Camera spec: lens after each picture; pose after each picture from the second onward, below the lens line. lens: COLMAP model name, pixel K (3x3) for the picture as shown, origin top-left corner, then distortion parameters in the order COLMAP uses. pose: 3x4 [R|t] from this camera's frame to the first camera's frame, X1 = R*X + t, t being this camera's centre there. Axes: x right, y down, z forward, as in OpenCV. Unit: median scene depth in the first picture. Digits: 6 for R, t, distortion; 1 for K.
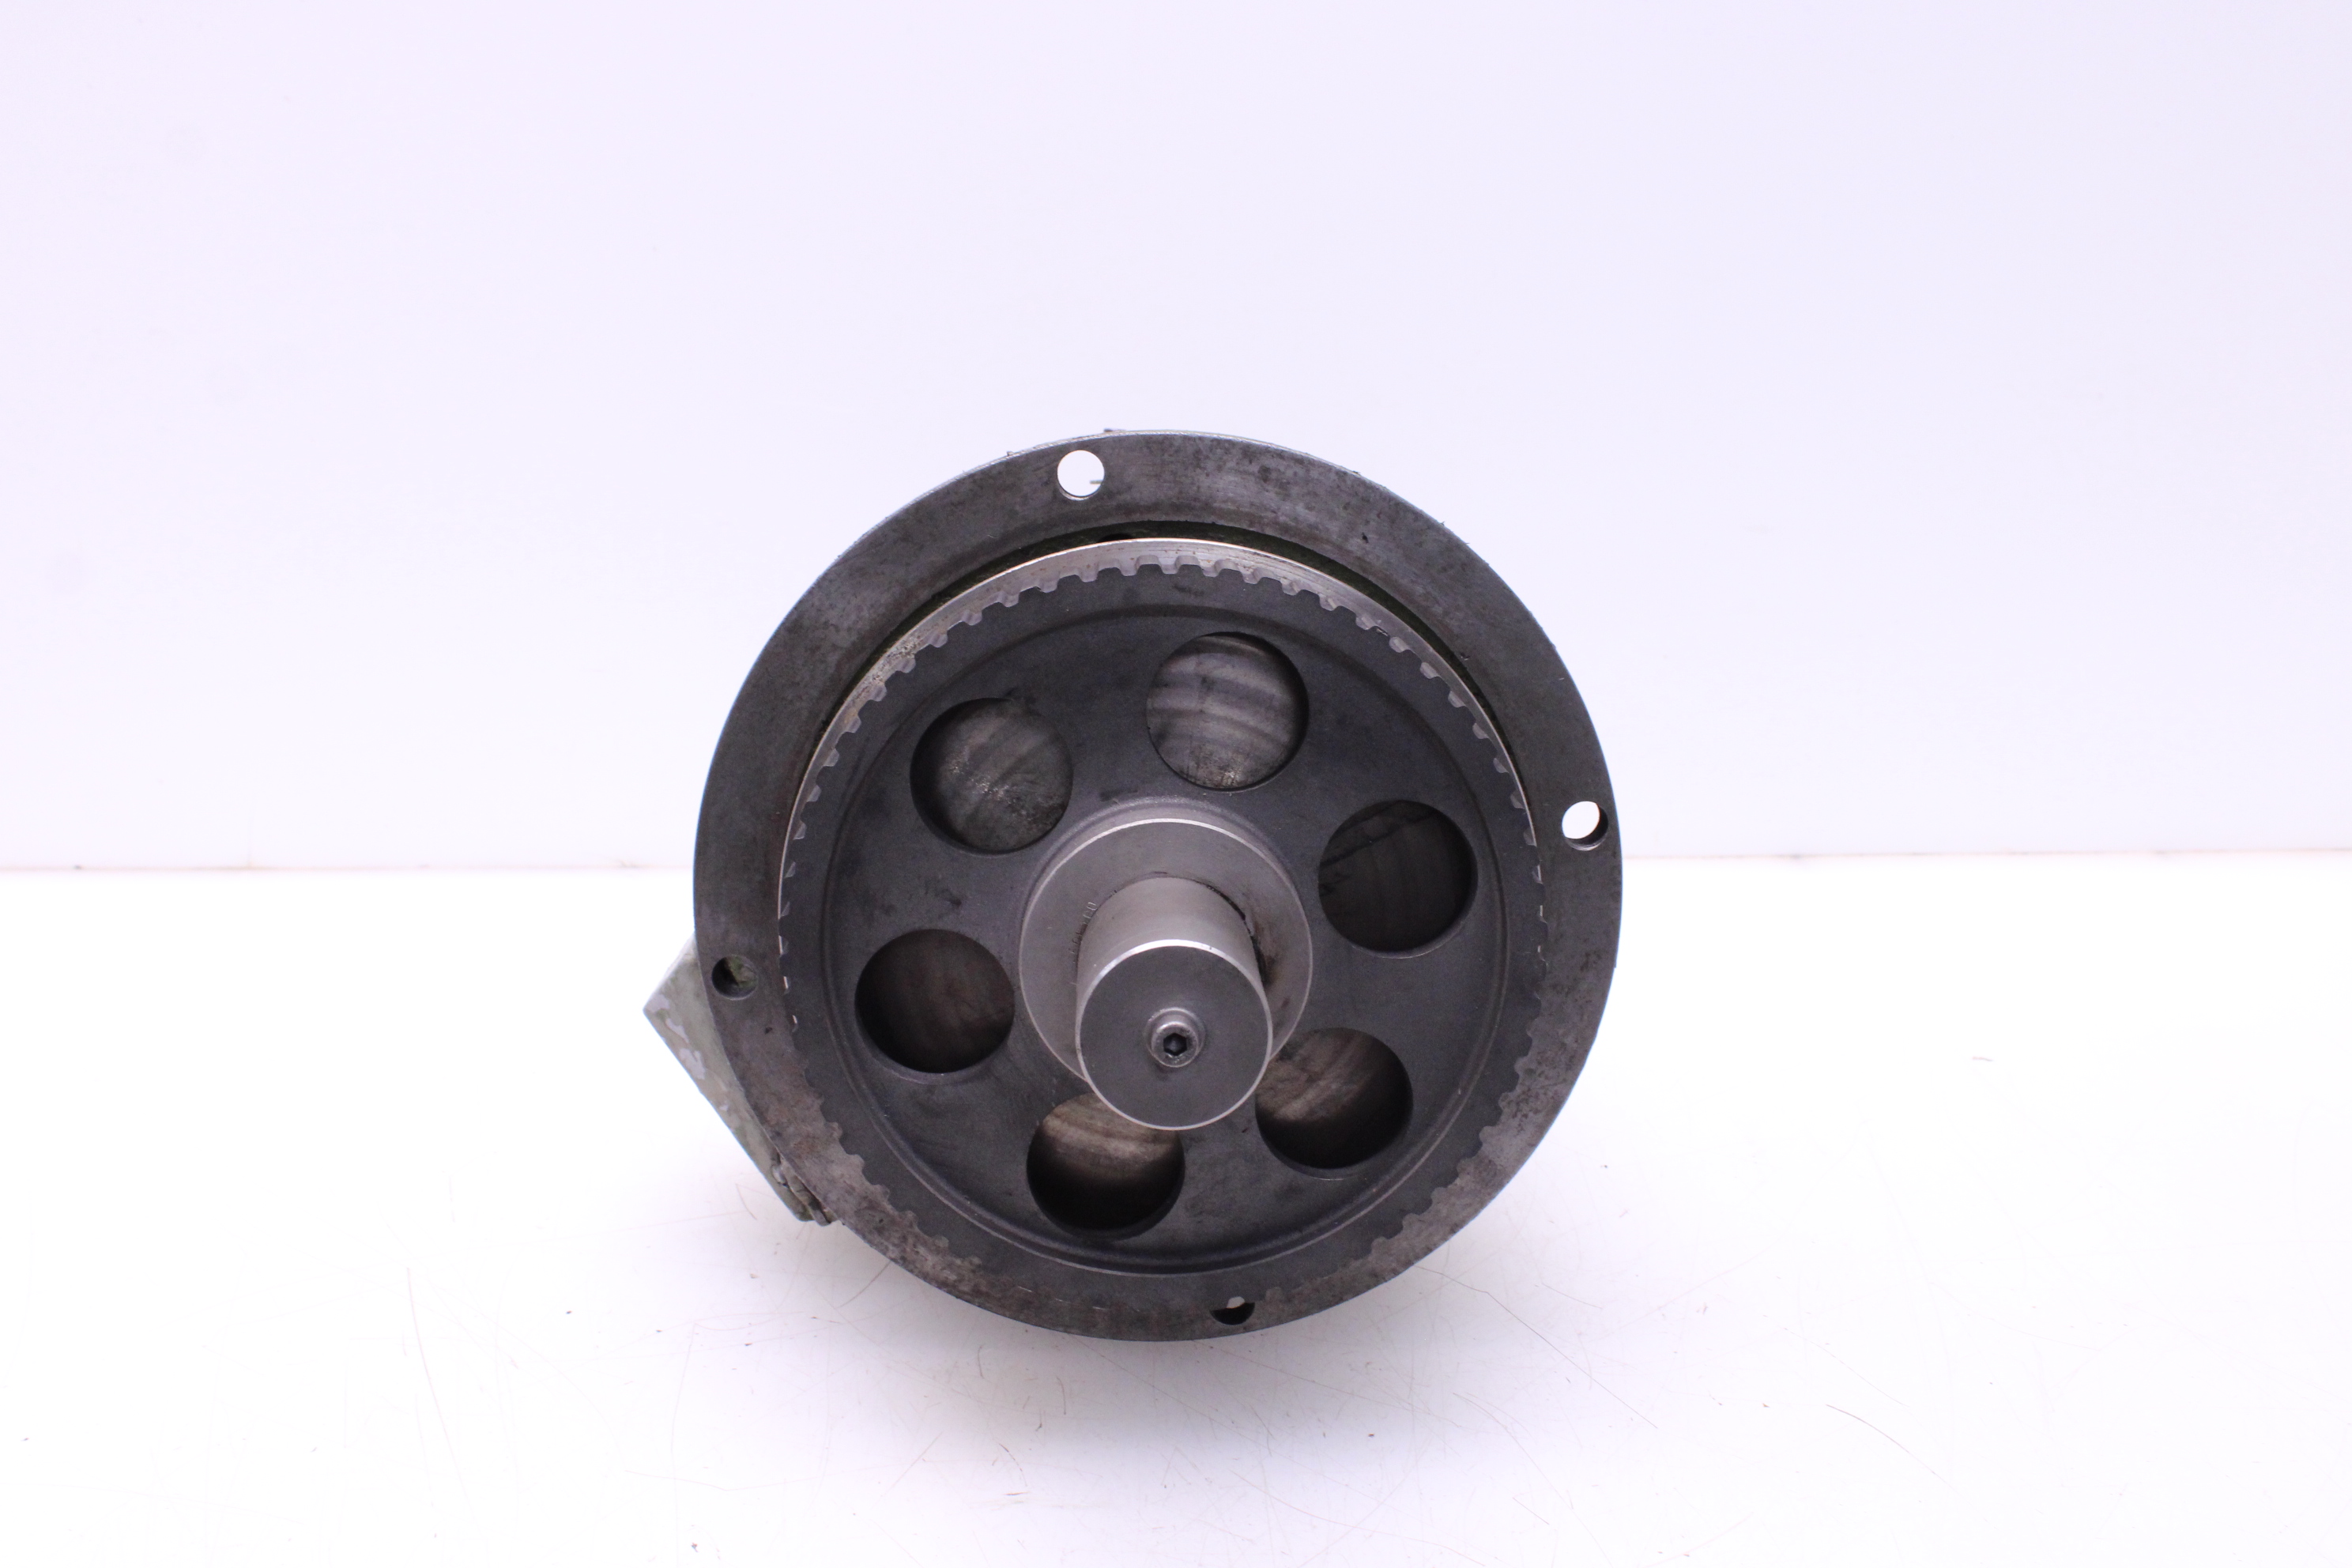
lens RADIAL K [[2763.3, 0, 1176.0], [0, 2763.3, 784.0], [0, 0, 1]] dist [-0.002107, -0.001880]
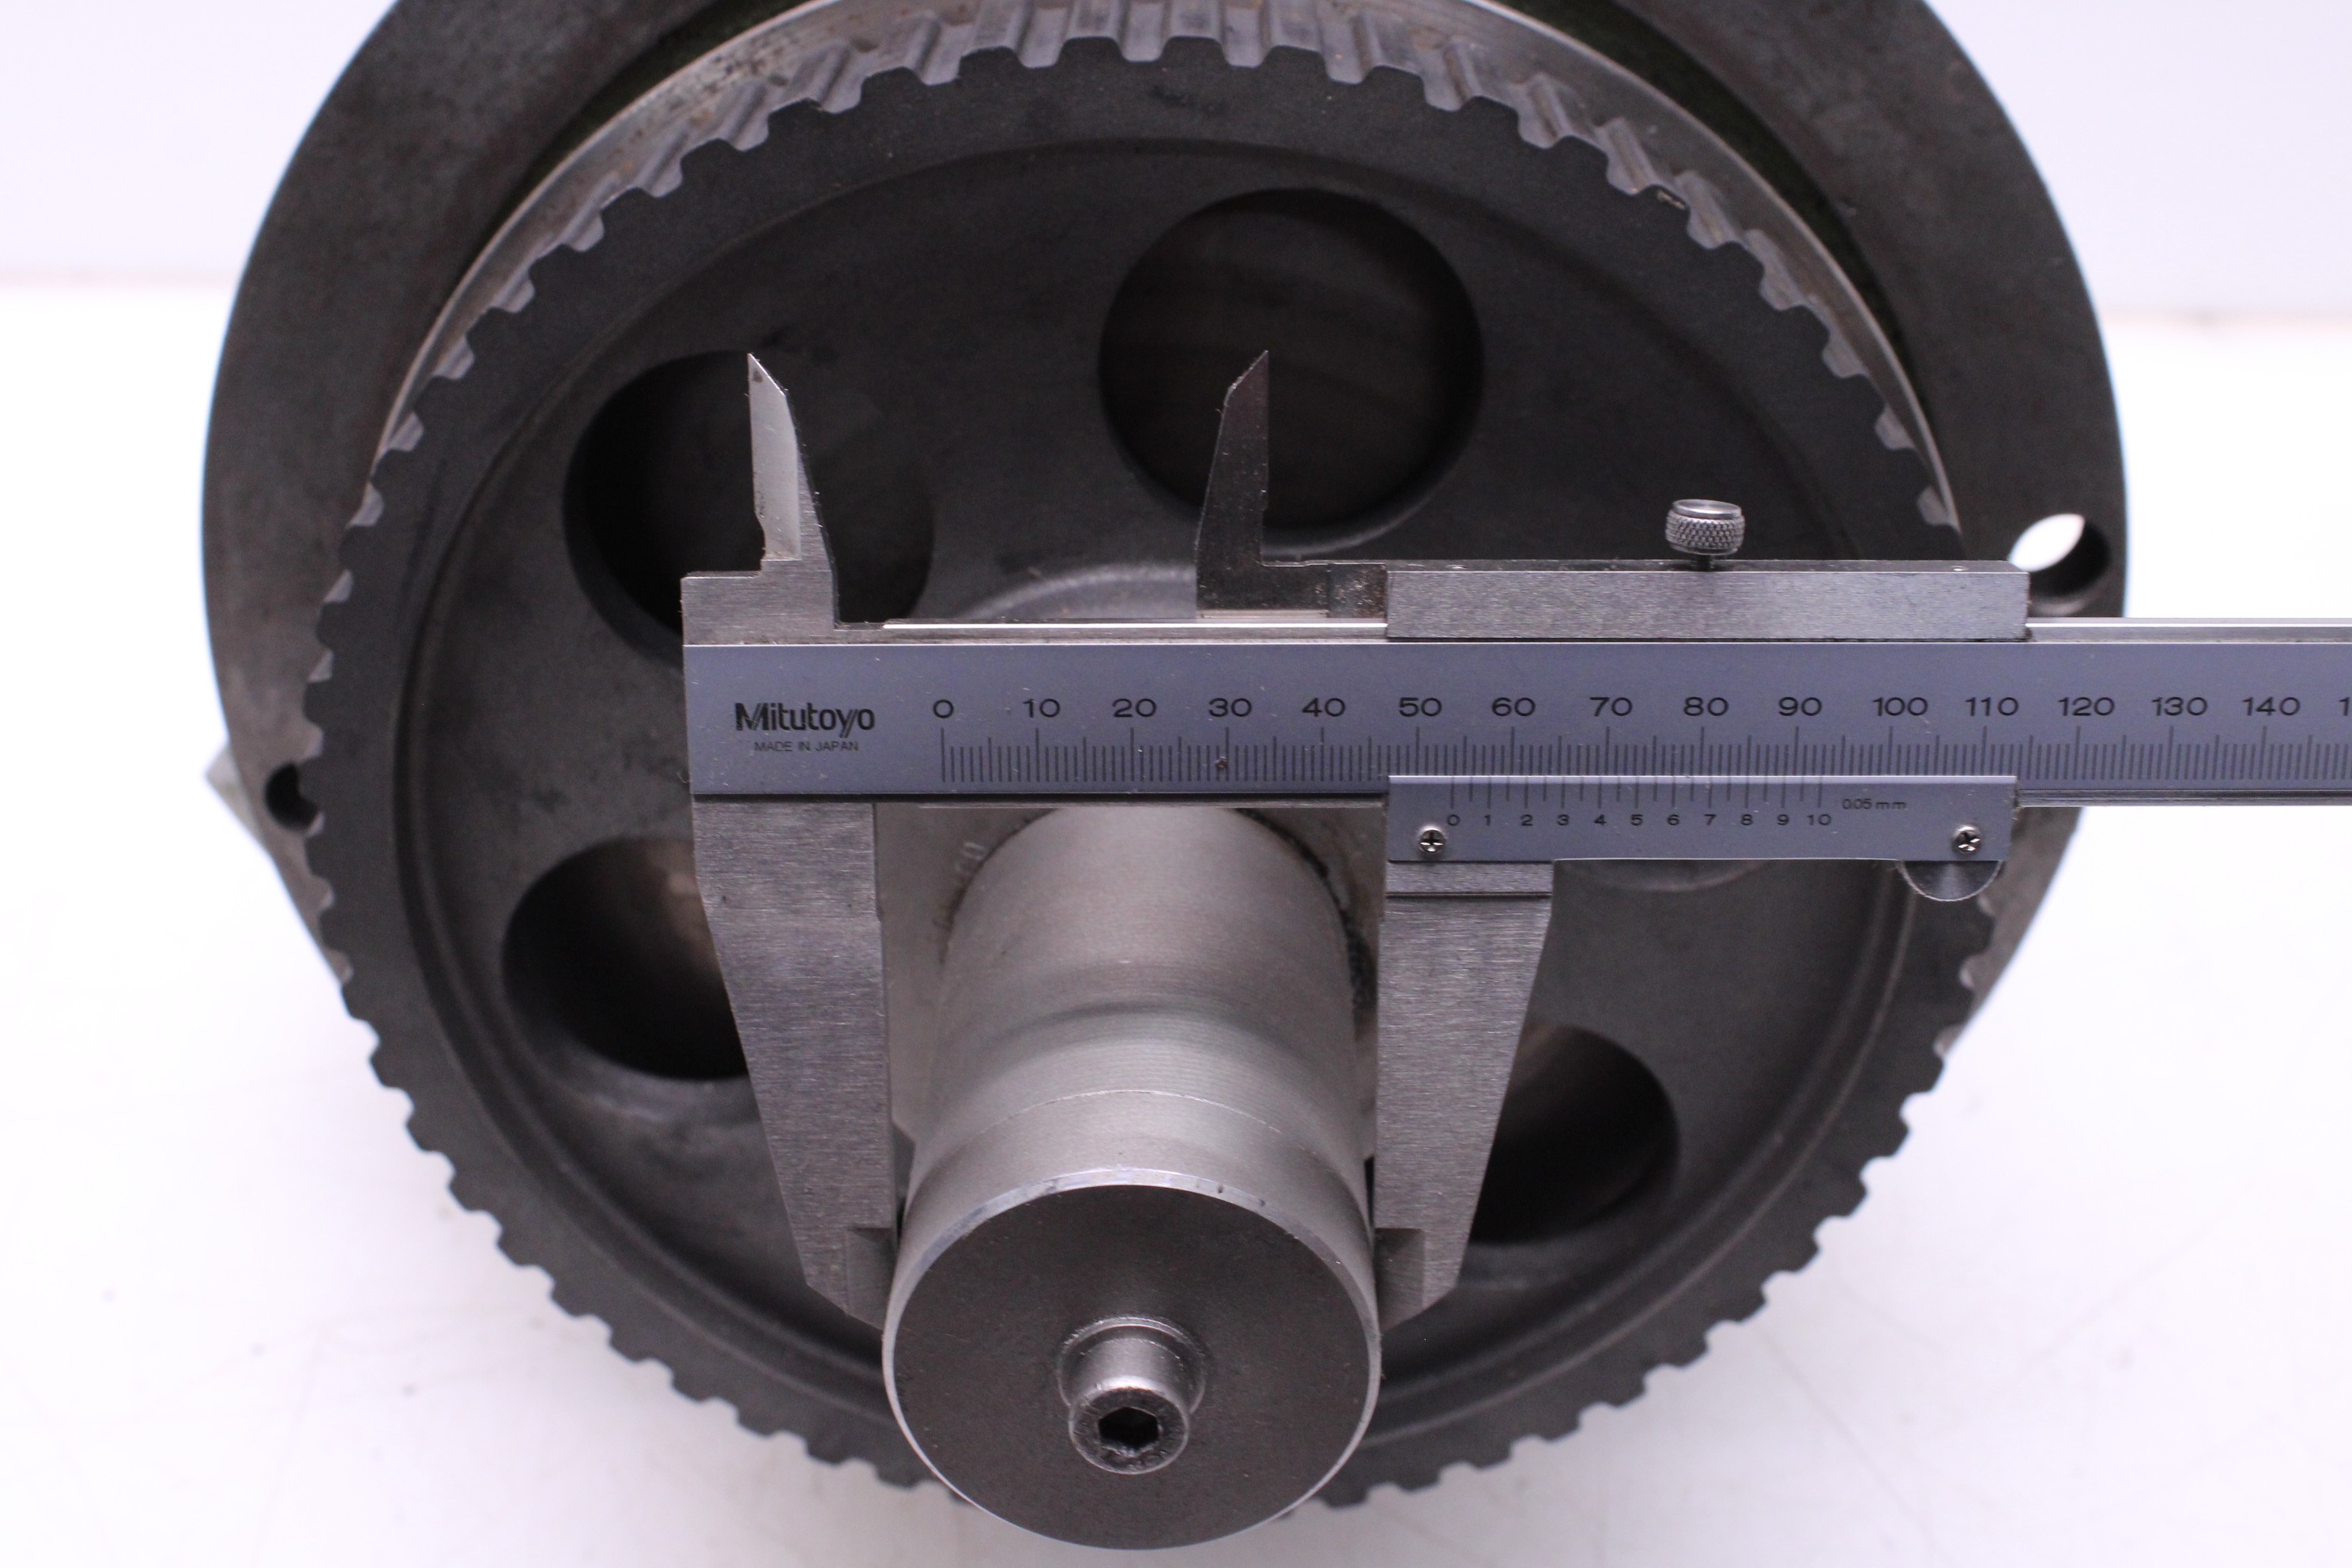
lens RADIAL K [[2687.8, 0, 1176.0], [0, 2687.8, 784.0], [0, 0, 1]] dist [-0.200922, 0.982247]
pose [[0.998929, 0.001082, -0.046264, 0.018904], [0.014284, 0.943707, 0.330475, -0.095470], [0.044017, -0.330782, 0.942680, 0.552509]]
